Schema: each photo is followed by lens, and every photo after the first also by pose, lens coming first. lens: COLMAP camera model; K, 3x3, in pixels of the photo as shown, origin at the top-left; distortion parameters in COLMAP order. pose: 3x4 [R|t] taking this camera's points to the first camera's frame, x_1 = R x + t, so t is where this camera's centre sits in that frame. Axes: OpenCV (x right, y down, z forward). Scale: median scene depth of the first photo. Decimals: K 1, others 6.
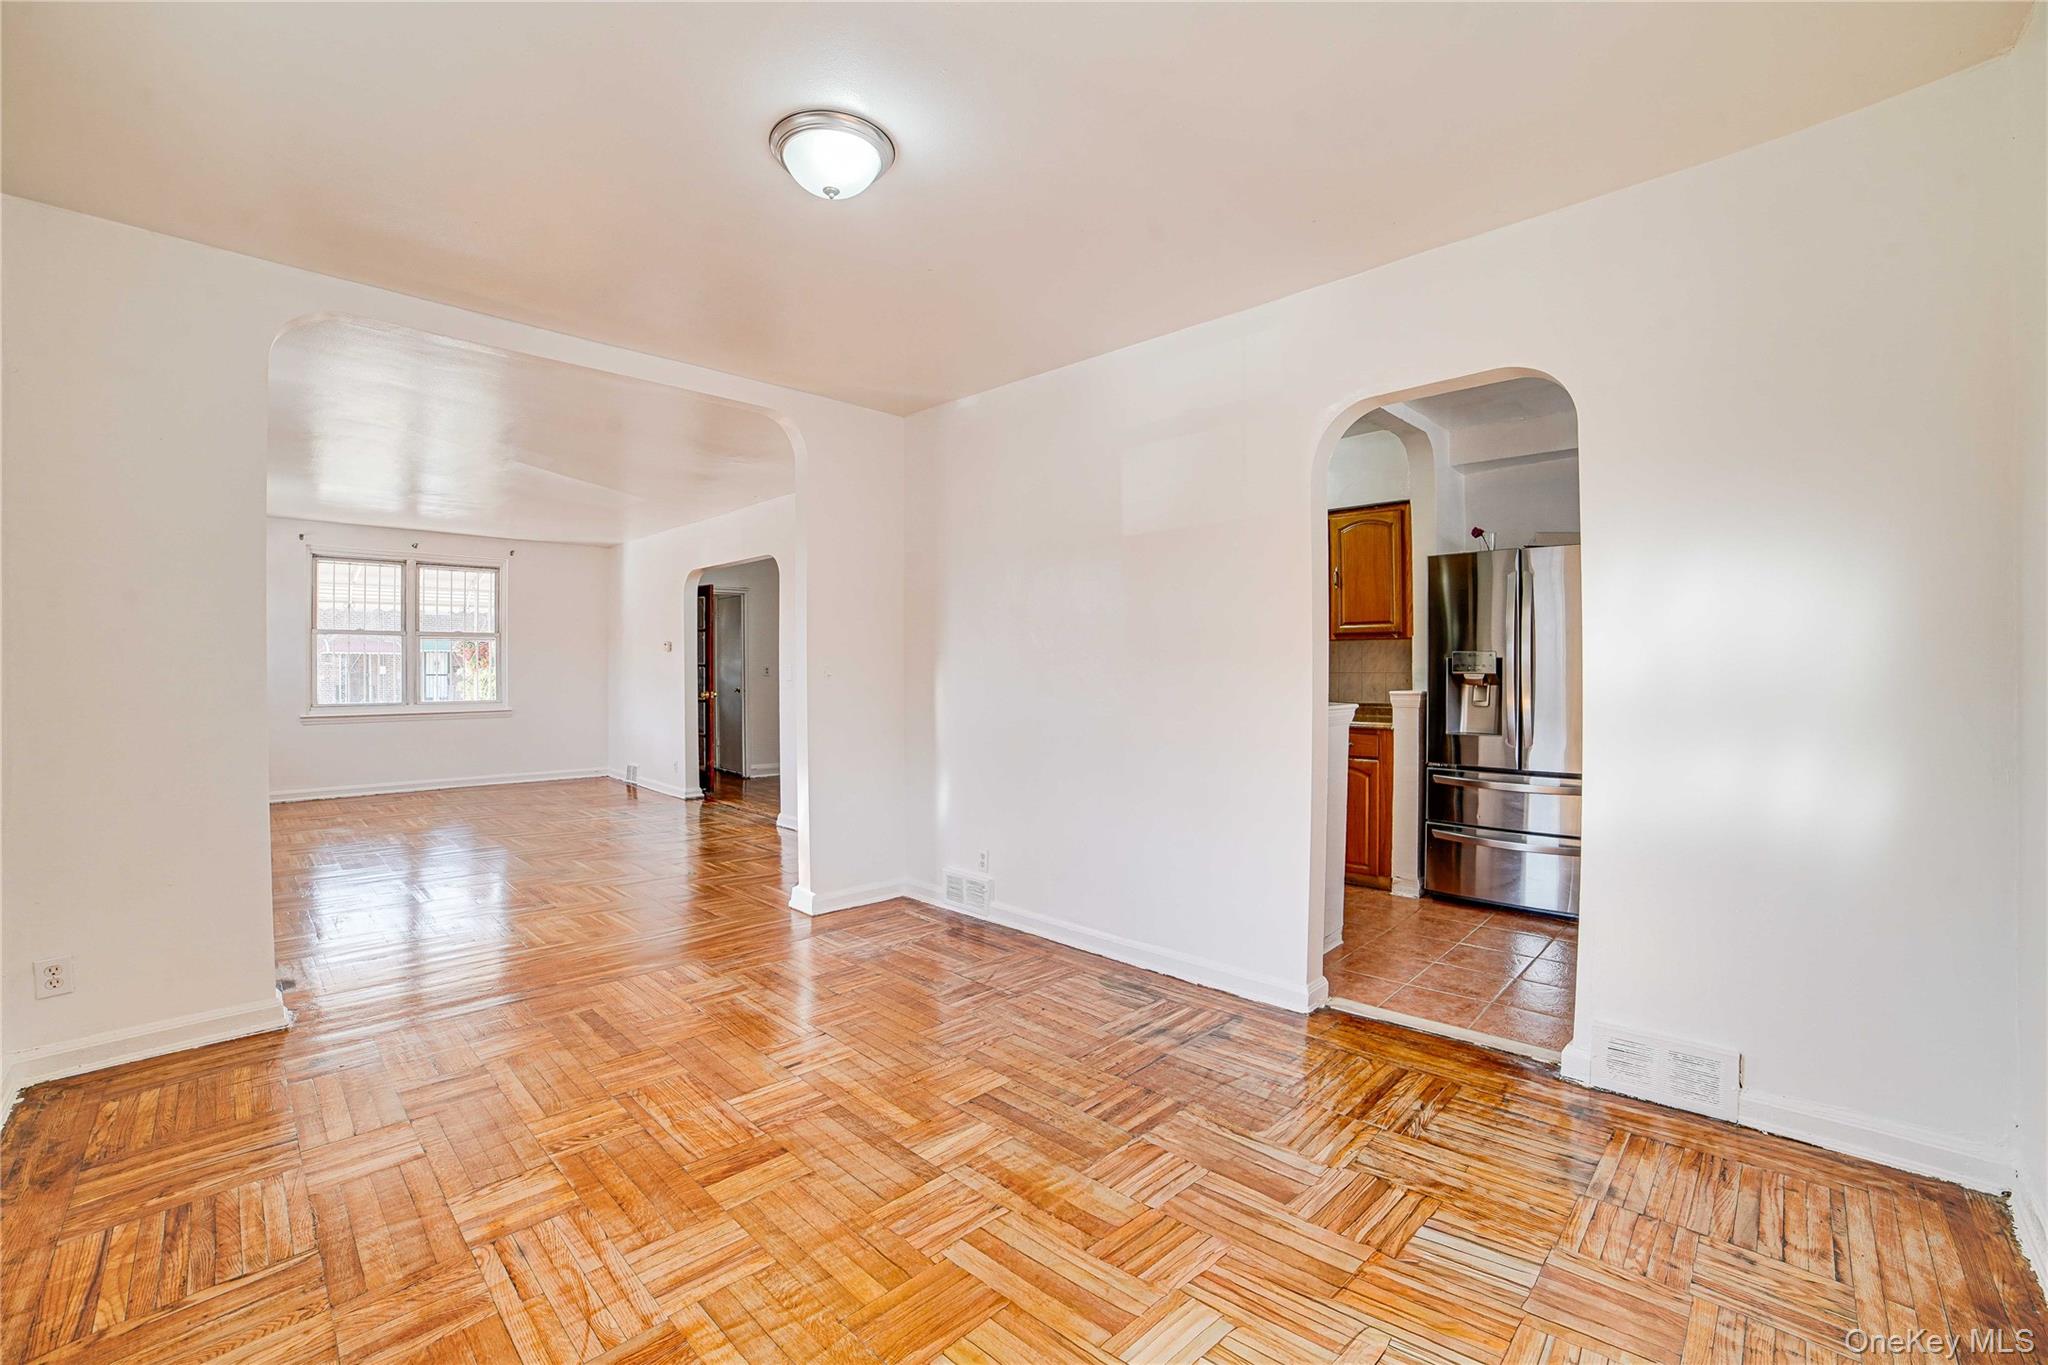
lens RADIAL K [[830.3, 0, 1023.3], [0, 830.3, 693.6], [0, 0, 1]] dist [-0.073157, 0.034559]
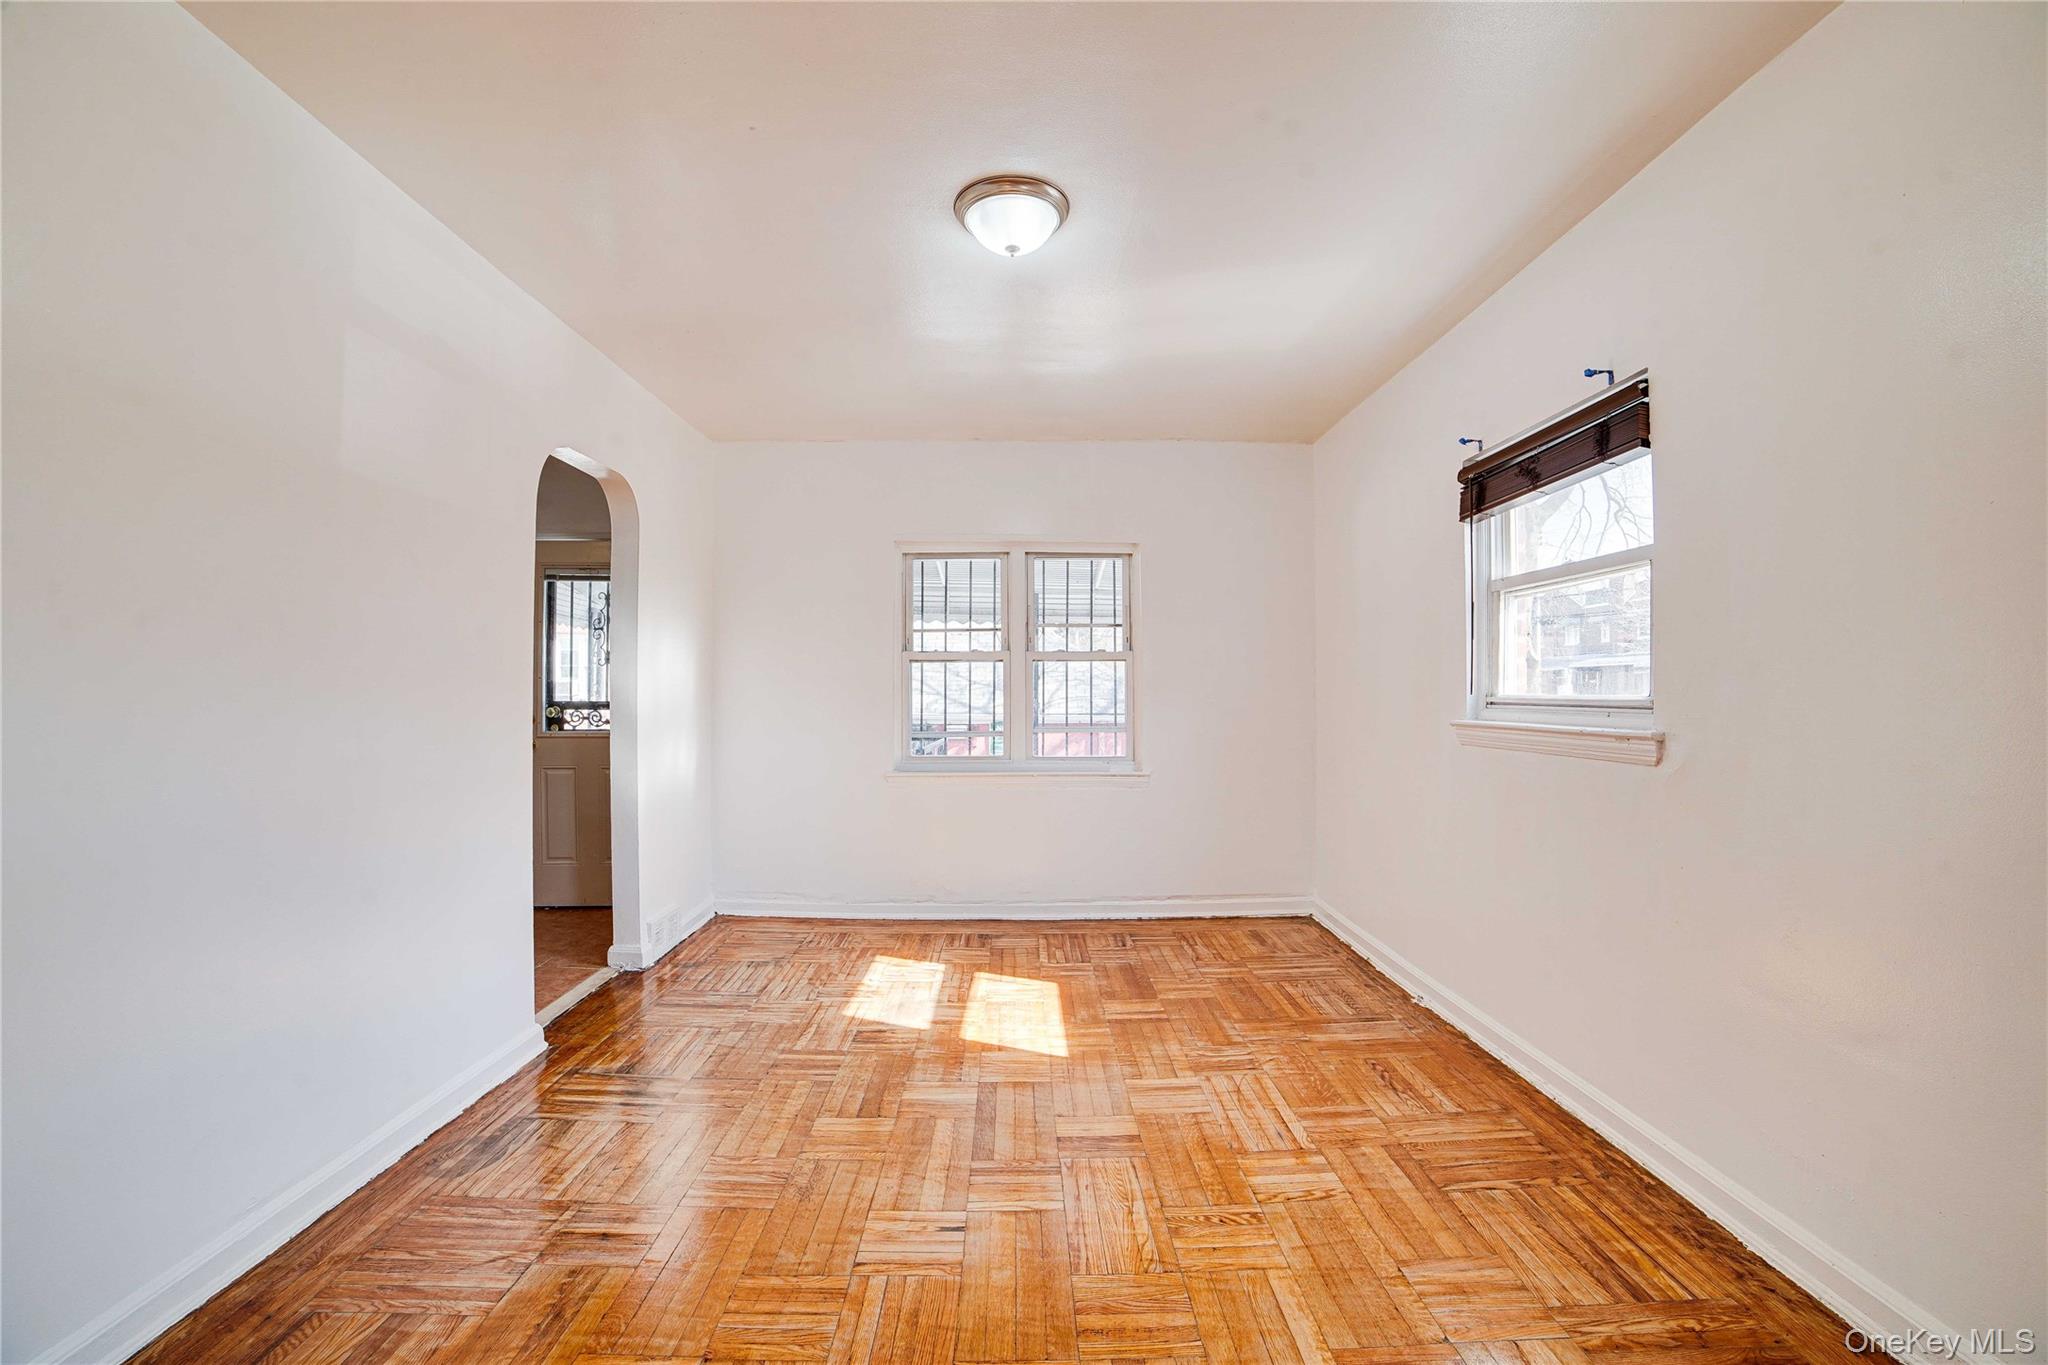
lens RADIAL K [[830.3, 0, 1023.3], [0, 830.3, 693.6], [0, 0, 1]] dist [-0.073157, 0.034559]
pose [[-0.697342, 0.010948, 0.716655, -1.006562], [0.021814, 0.999744, 0.005953, -0.026601], [-0.716406, 0.019785, -0.697403, 1.720293]]
